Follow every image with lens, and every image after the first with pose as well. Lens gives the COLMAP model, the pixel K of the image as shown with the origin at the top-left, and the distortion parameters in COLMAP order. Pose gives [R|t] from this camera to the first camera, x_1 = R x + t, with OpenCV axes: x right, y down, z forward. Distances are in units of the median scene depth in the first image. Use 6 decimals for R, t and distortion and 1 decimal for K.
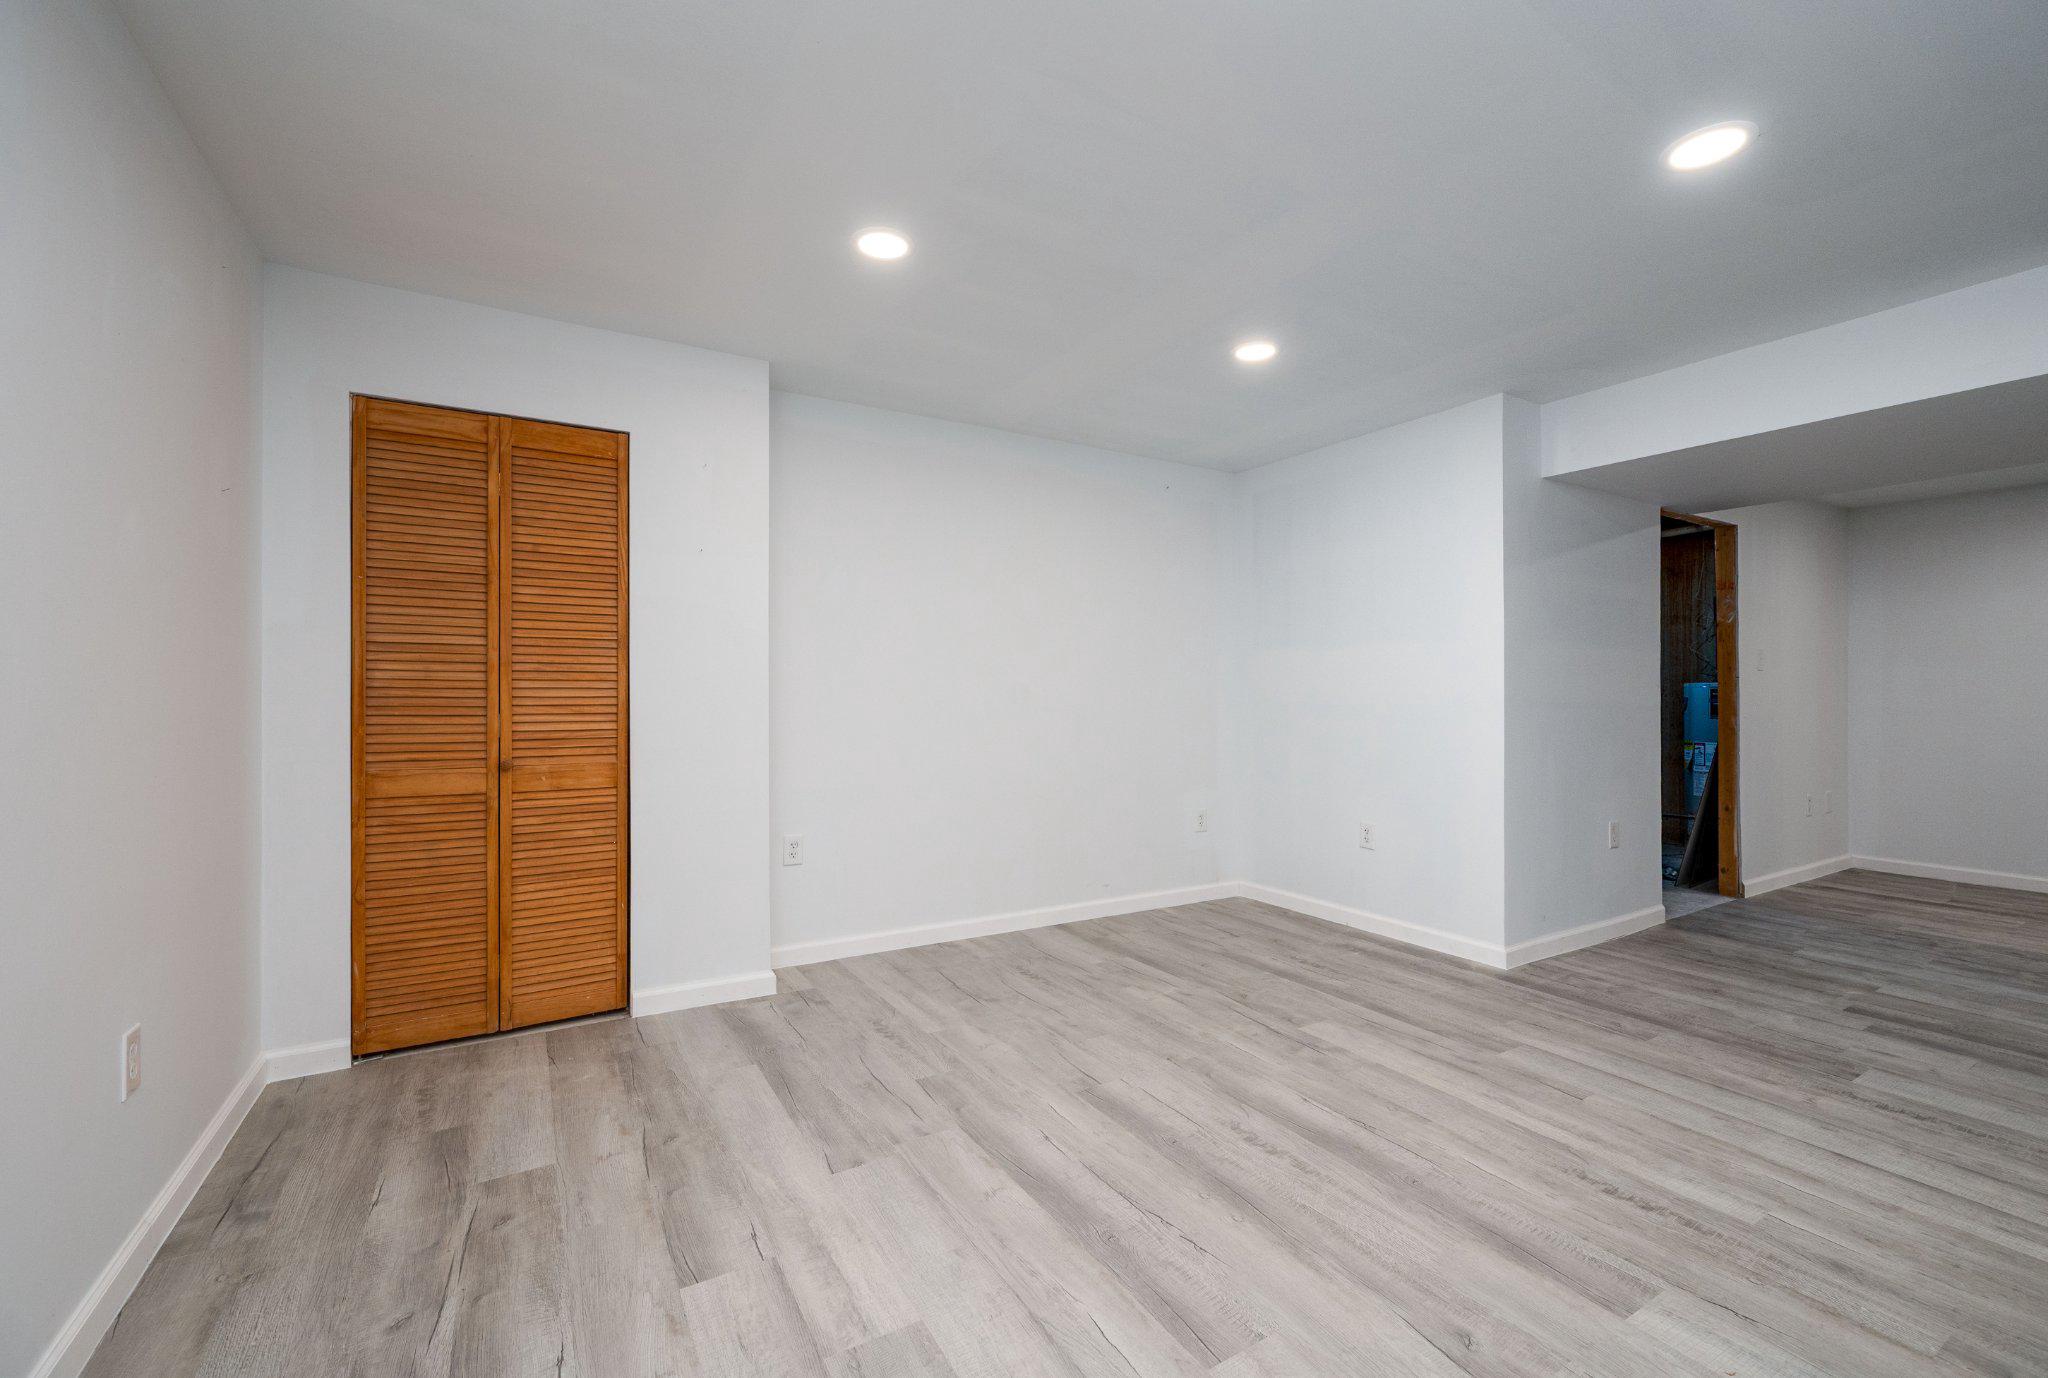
lens RADIAL K [[855.6, 0, 1024.0], [0, 855.6, 689.0], [0, 0, 1]] dist [-0.000881, -0.000207]
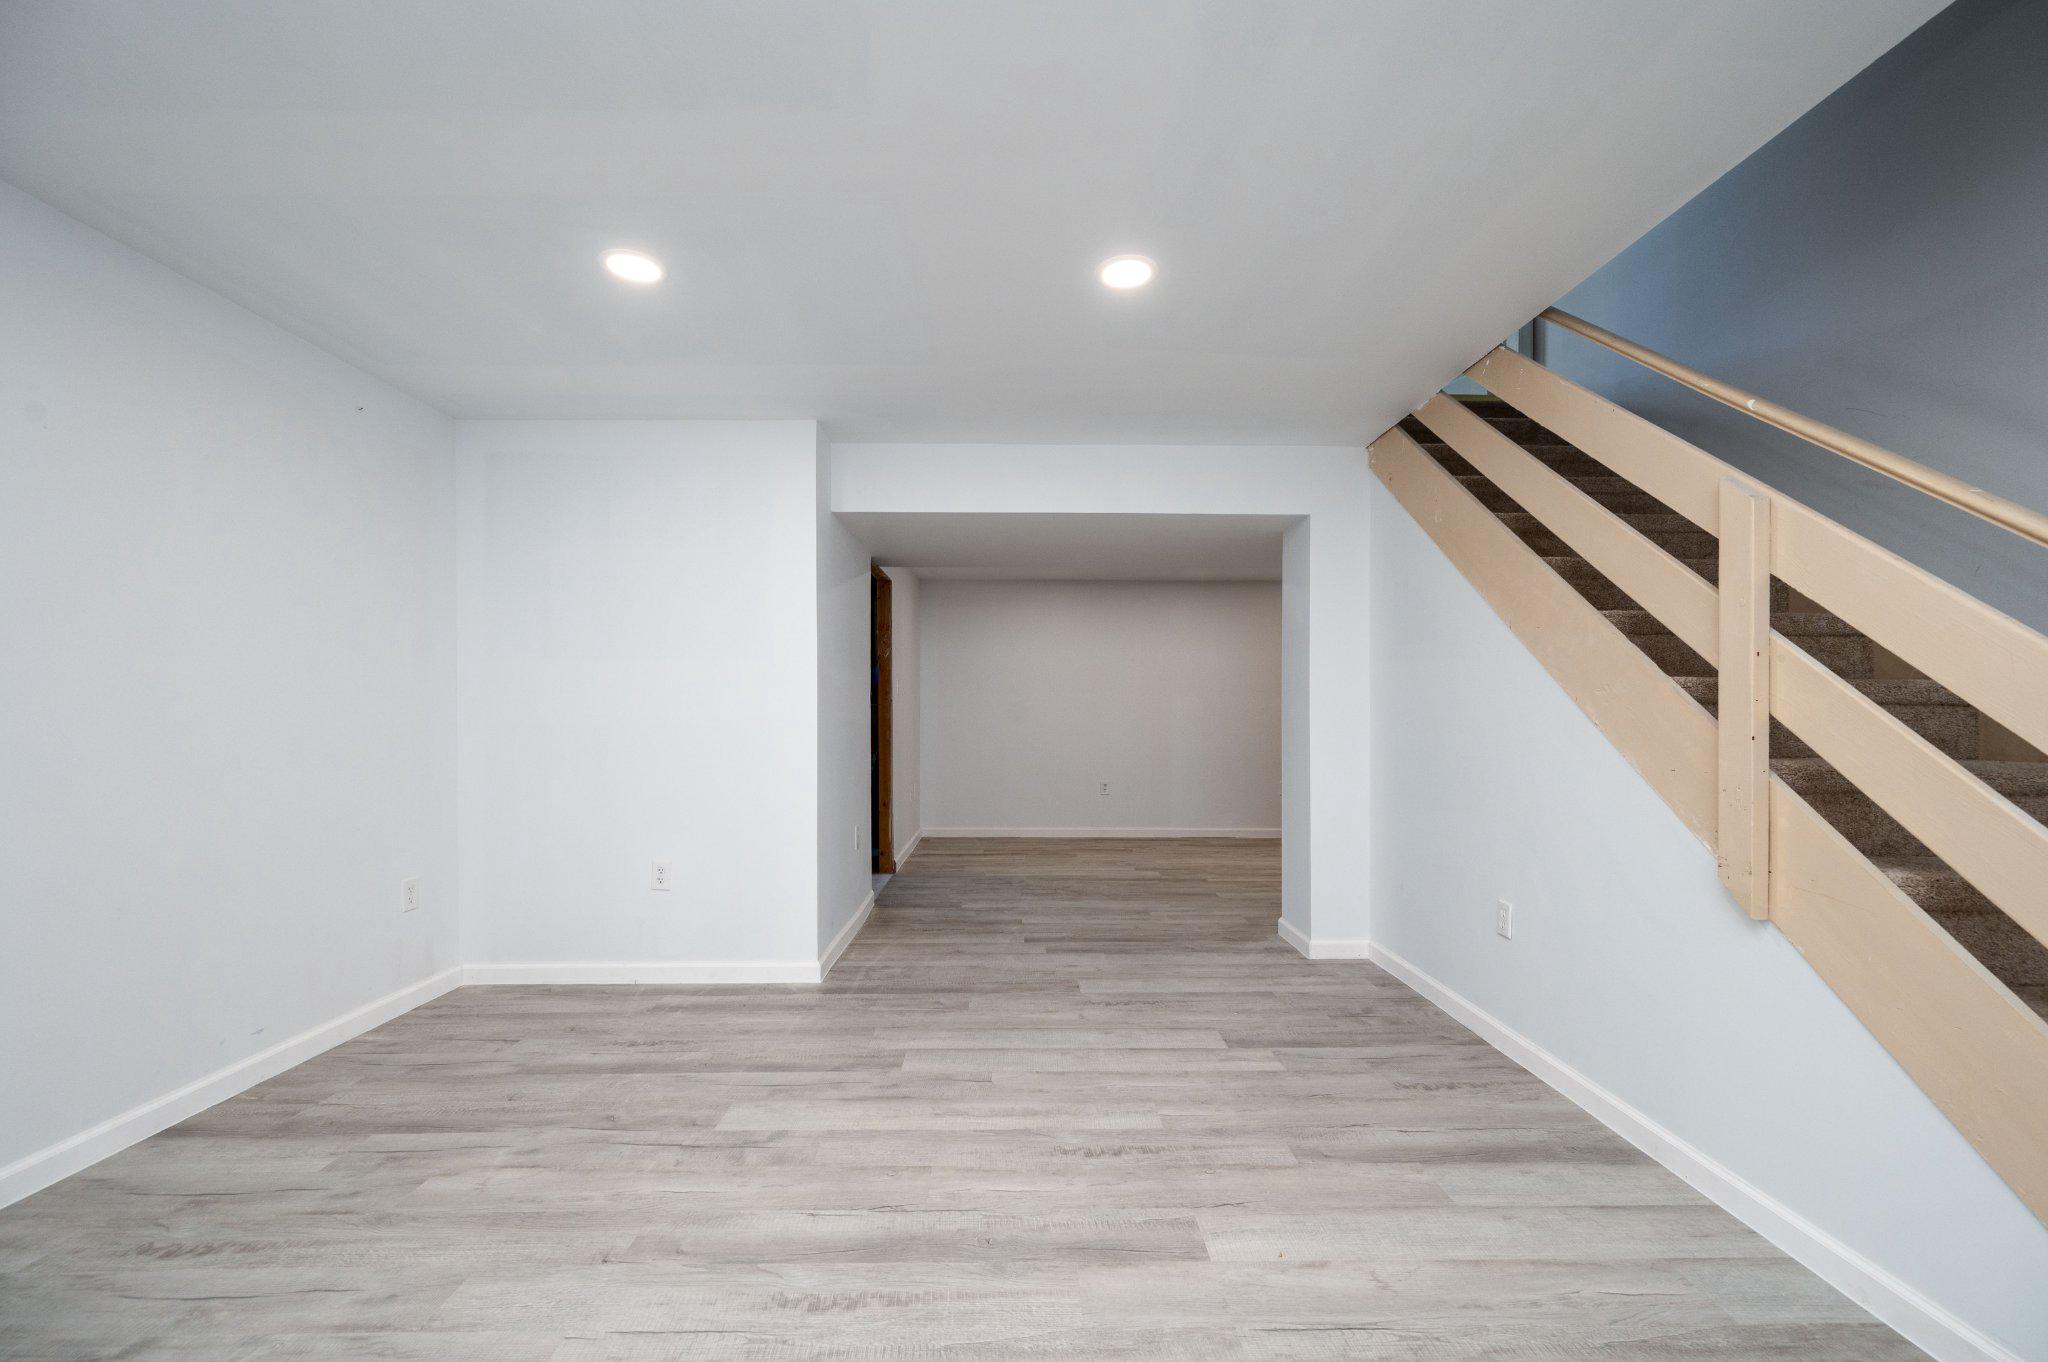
lens RADIAL K [[823.0, 0, 1028.9], [0, 823.0, 695.3], [0, 0, 1]] dist [-0.001177, -0.000016]
pose [[0.503438, 0.014142, 0.863915, -0.218607], [-0.001709, 0.999880, -0.015372, -0.002366], [-0.864029, 0.006262, 0.503402, 0.368874]]
